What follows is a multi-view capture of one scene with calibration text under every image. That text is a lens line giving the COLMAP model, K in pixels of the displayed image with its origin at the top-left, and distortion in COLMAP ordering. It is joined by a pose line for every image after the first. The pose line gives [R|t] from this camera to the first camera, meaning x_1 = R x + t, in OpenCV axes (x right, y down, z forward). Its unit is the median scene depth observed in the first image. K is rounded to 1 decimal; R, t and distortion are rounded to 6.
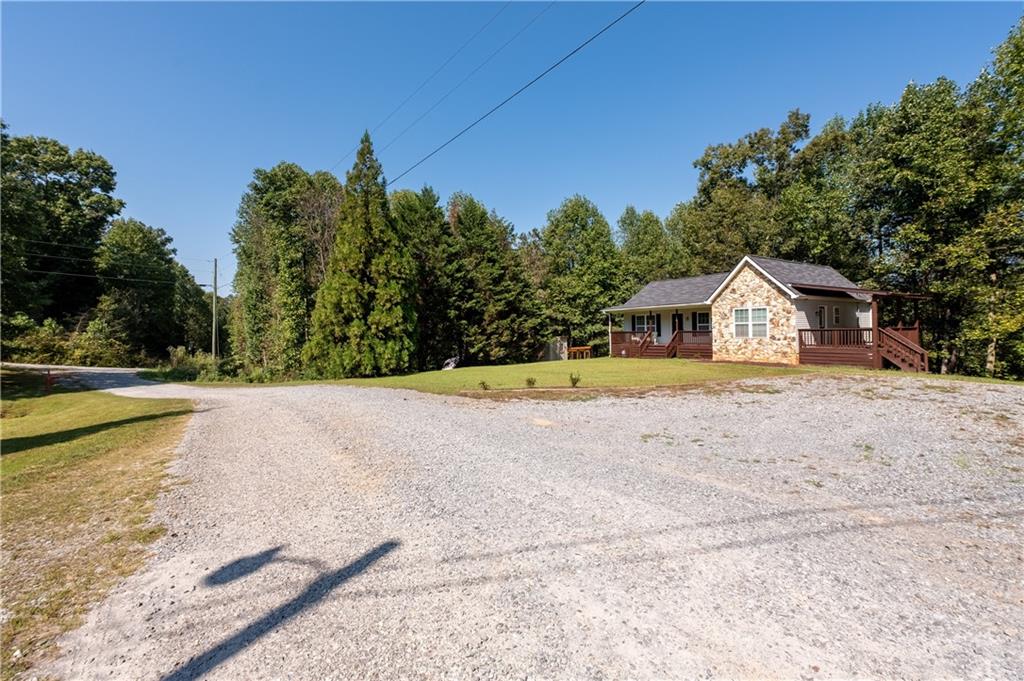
lens RADIAL K [[445.0, 0, 502.7], [0, 445.0, 332.1], [0, 0, 1]] dist [0.011361, 0.002644]
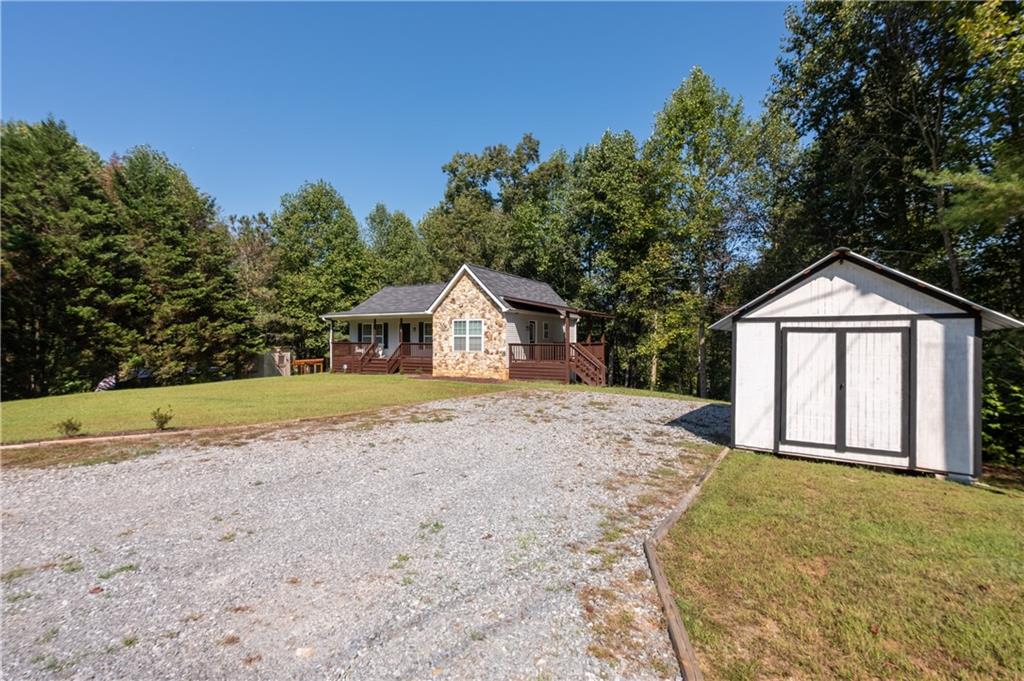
lens RADIAL K [[468.4, 0, 508.2], [0, 468.4, 338.0], [0, 0, 1]] dist [0.001700, 0.001956]
pose [[0.880499, 0.020504, 0.473604, 0.110045], [-0.017376, 0.999789, -0.010981, -0.004338], [-0.473729, 0.001439, 0.880670, 0.063068]]
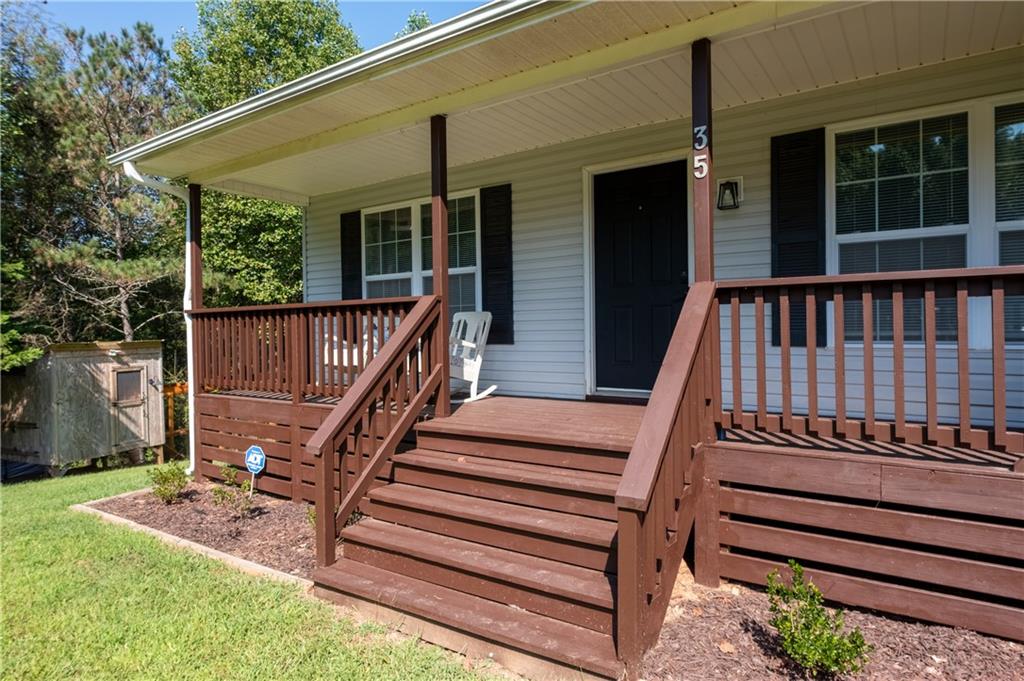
lens RADIAL K [[618.5, 0, 514.1], [0, 618.5, 339.2], [0, 0, 1]] dist [0.007359, 0.000938]
pose [[0.925802, -0.001024, 0.378008, 0.245726], [-0.002731, 0.999952, 0.009397, 0.005752], [-0.378000, -0.009732, 0.925755, 0.714889]]
